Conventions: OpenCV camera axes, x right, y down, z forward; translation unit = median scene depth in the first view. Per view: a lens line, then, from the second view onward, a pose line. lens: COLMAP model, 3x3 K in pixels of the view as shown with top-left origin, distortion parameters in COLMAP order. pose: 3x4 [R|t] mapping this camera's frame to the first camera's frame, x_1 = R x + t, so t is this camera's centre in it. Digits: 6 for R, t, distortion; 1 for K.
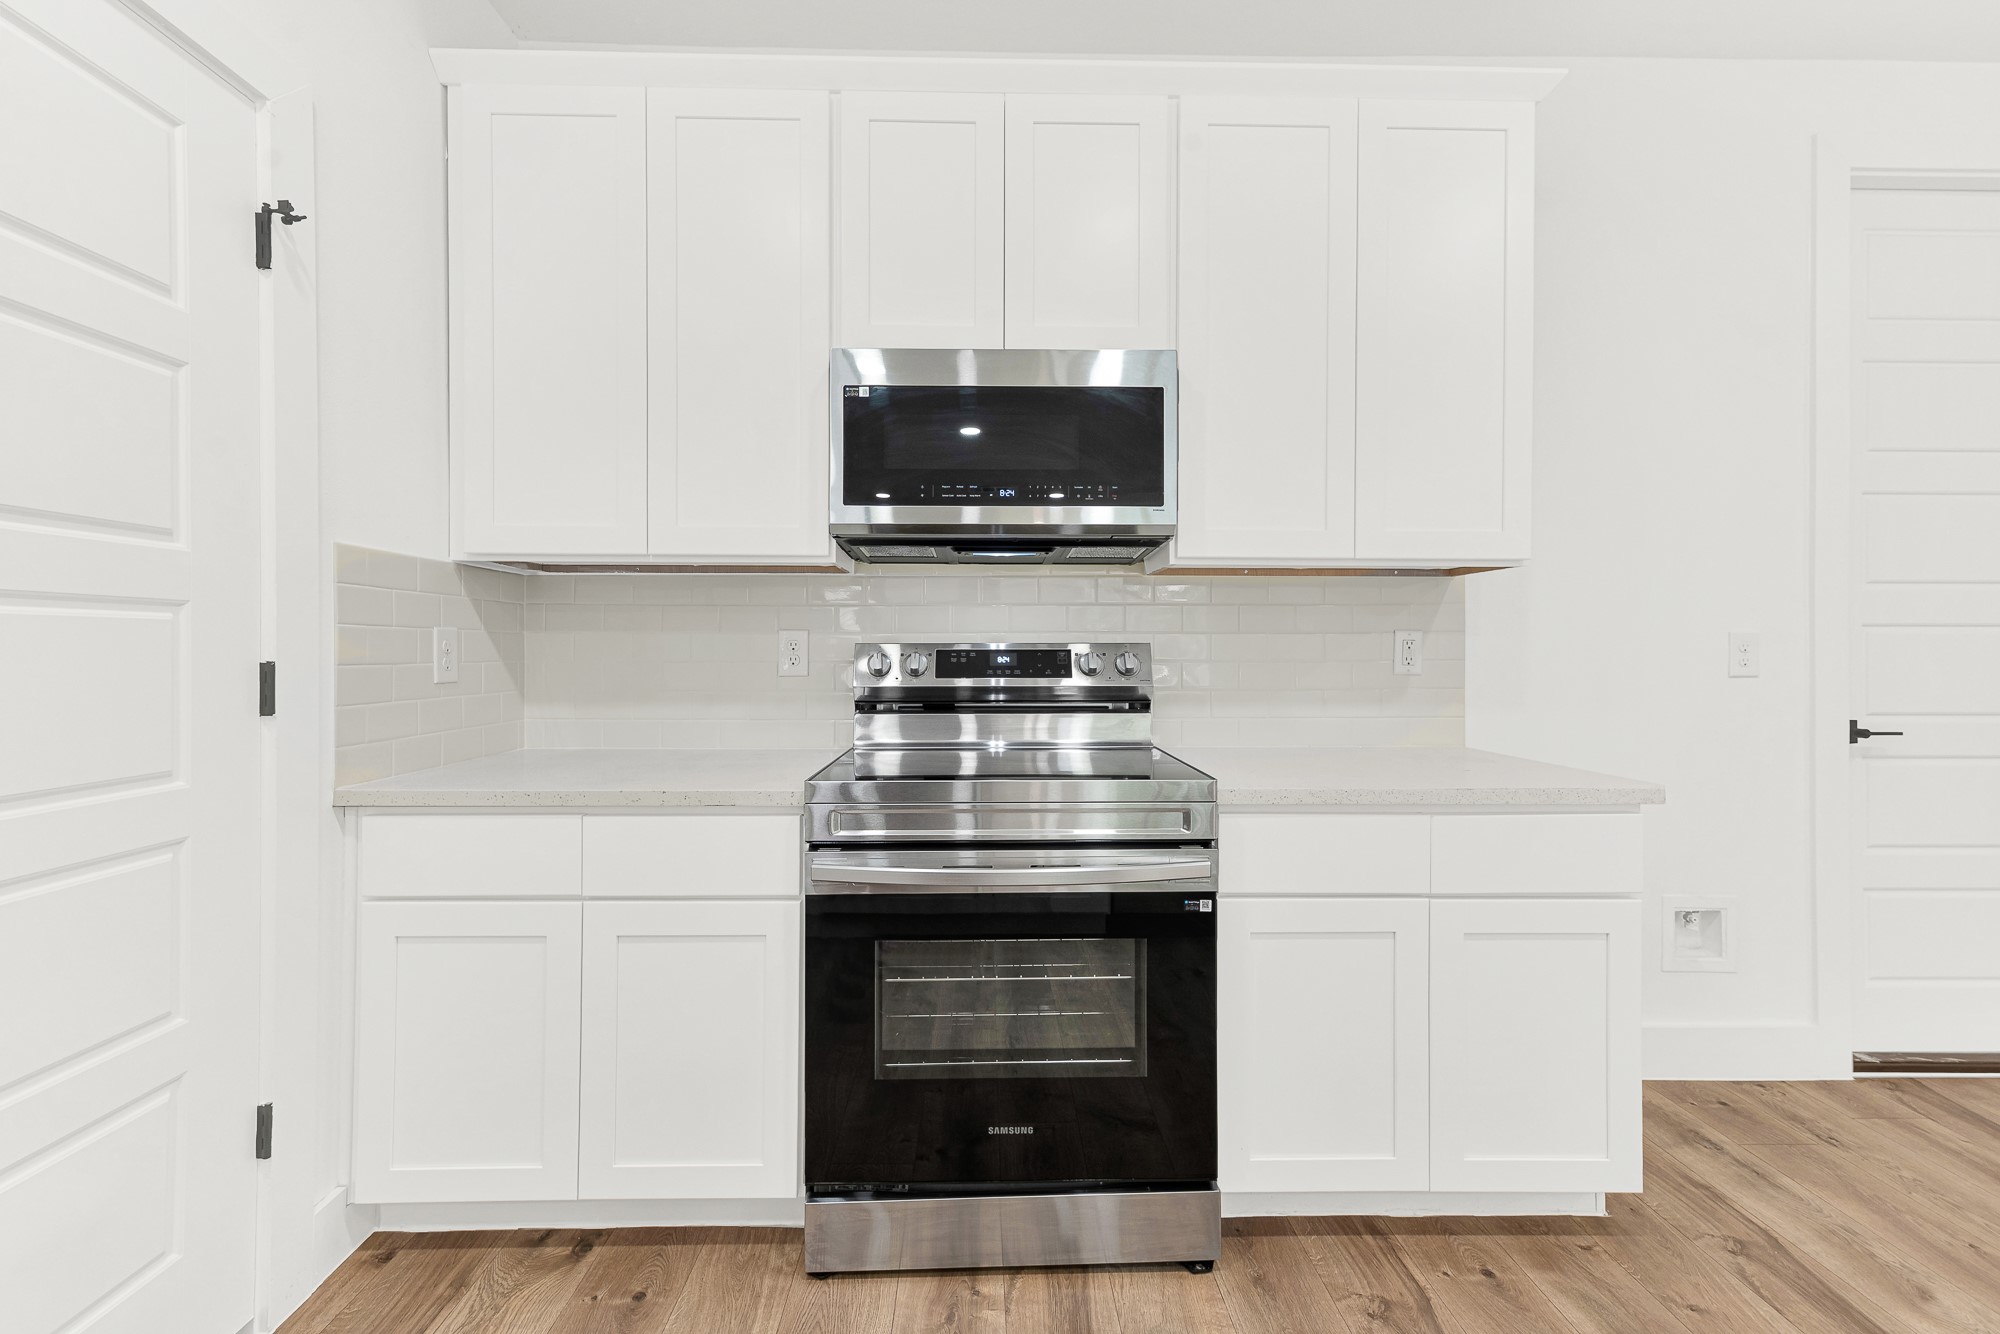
lens RADIAL K [[817.1, 0, 996.8], [0, 817.1, 654.4], [0, 0, 1]] dist [-0.002007, 0.000583]
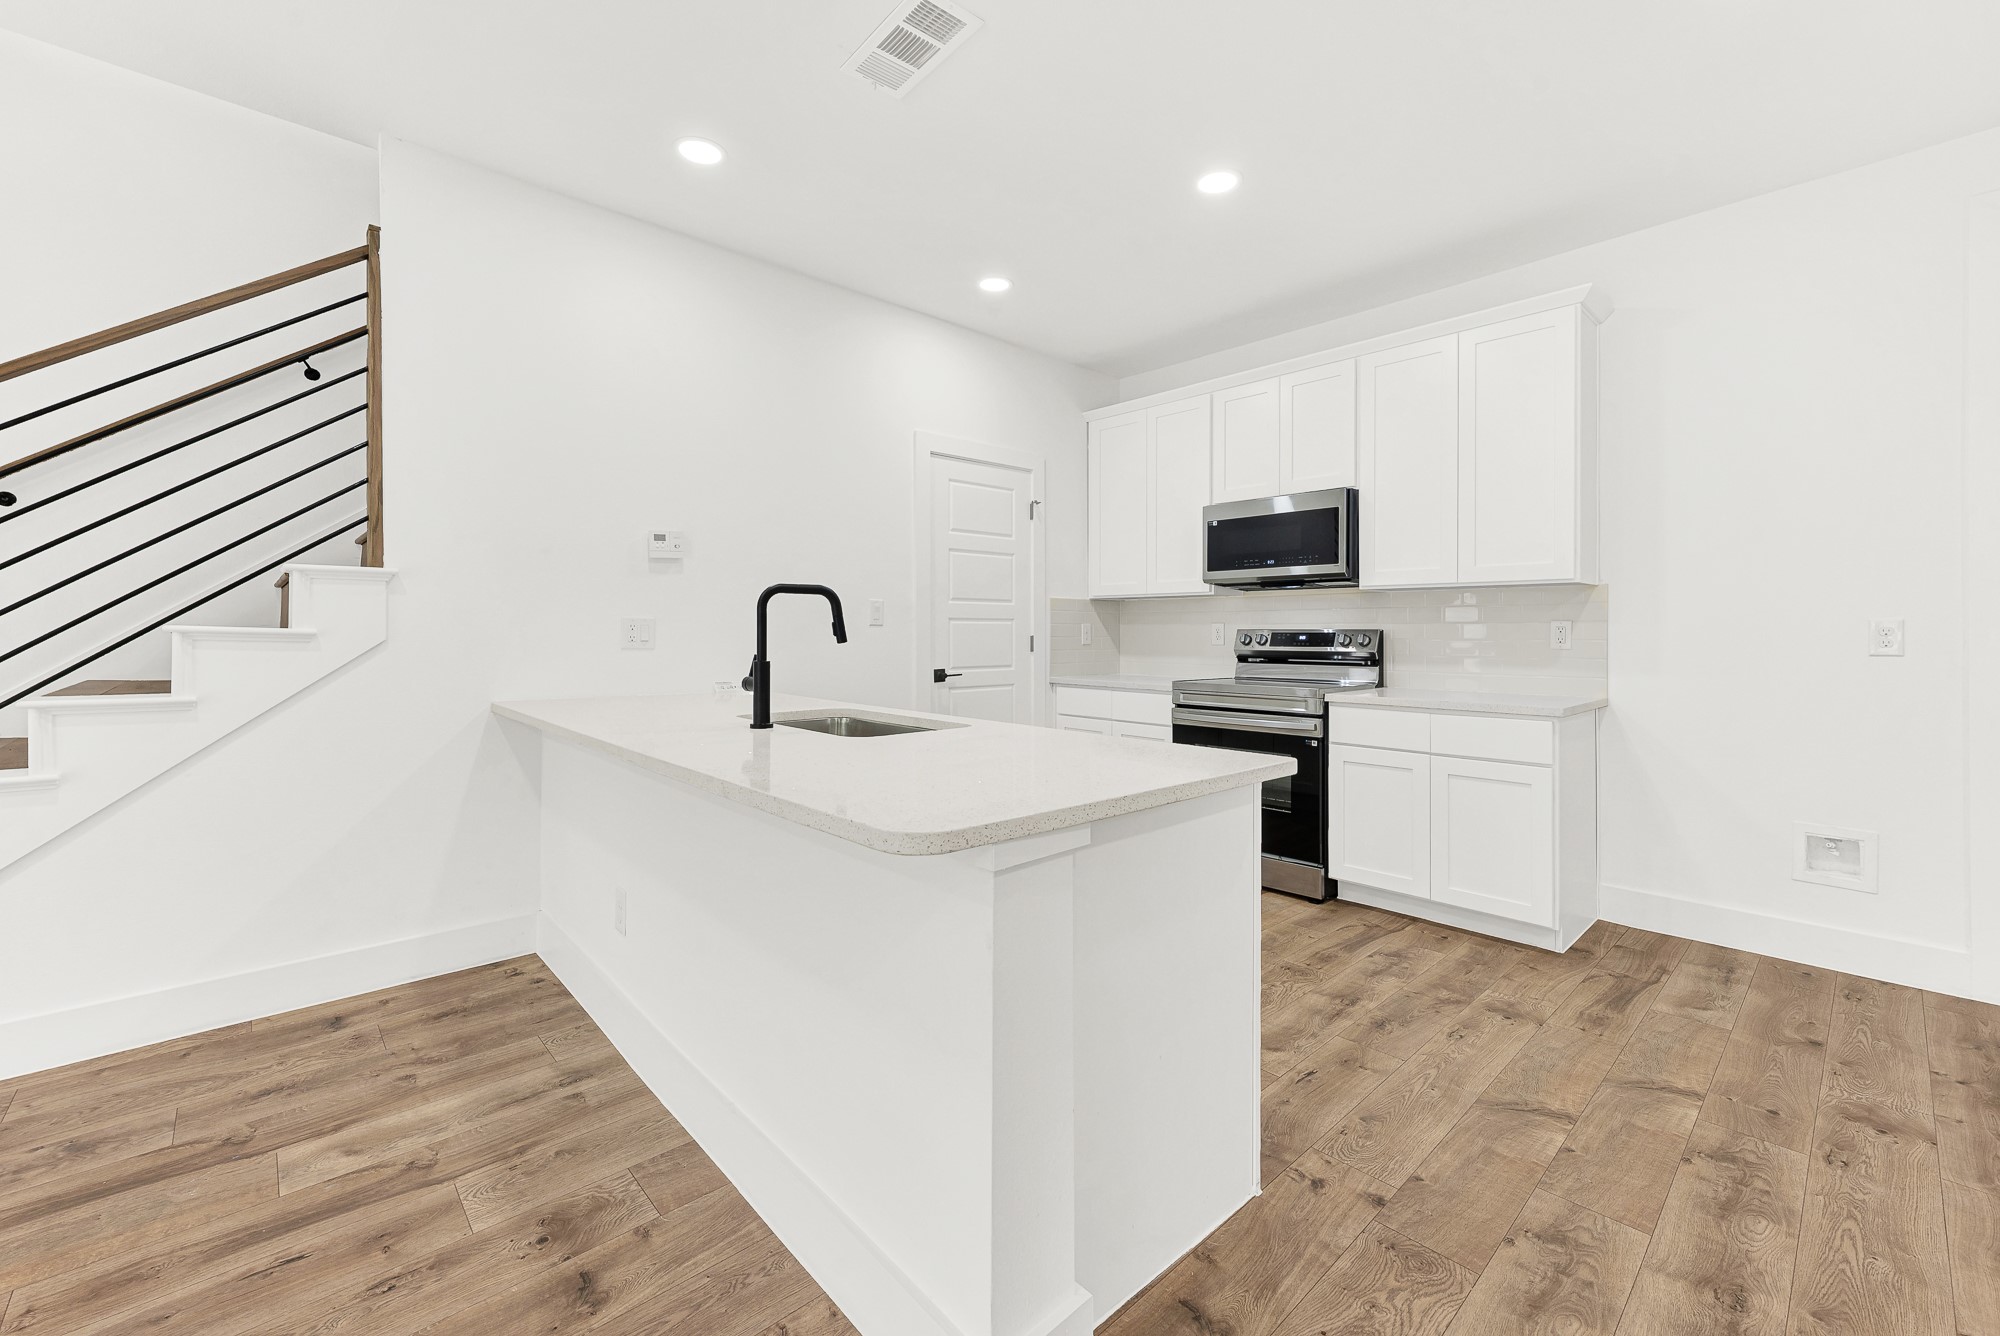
lens RADIAL K [[817.1, 0, 985.5], [0, 817.1, 633.6], [0, 0, 1]] dist [-0.002007, 0.000583]
pose [[0.647393, 0.001361, -0.762155, 1.216203], [-0.007332, 0.999963, -0.004442, 0.012978], [0.762121, 0.008464, 0.647379, -1.041030]]
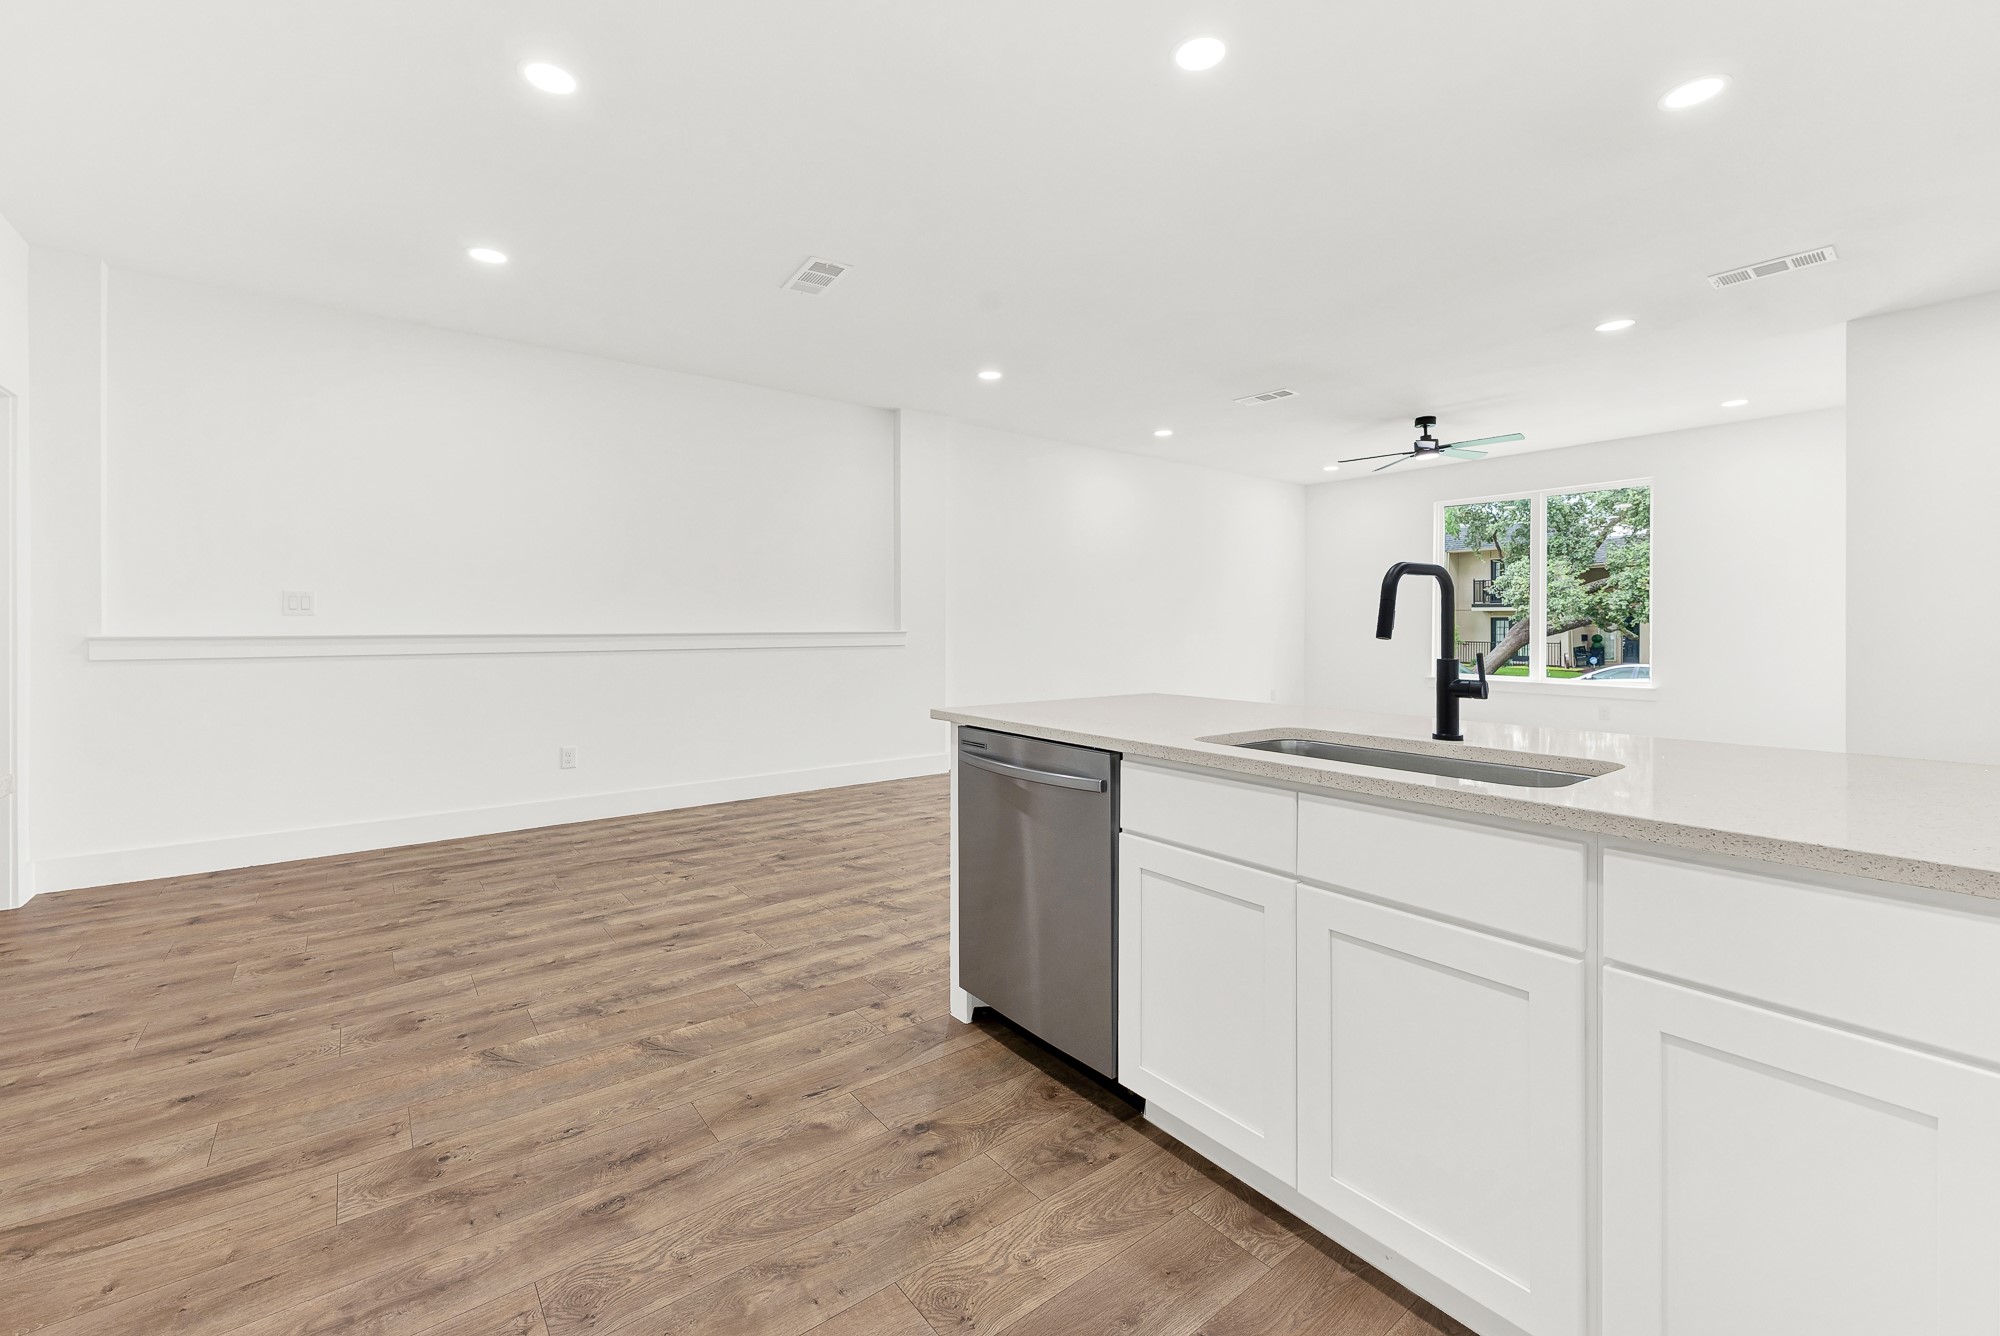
lens RADIAL K [[817.1, 0, 983.6], [0, 817.1, 603.4], [0, 0, 1]] dist [-0.002007, 0.000583]
pose [[-0.580732, 0.013440, 0.813984, -0.462322], [0.001314, 0.999878, -0.015572, -0.003264], [-0.814093, -0.007974, -0.580679, 0.589931]]
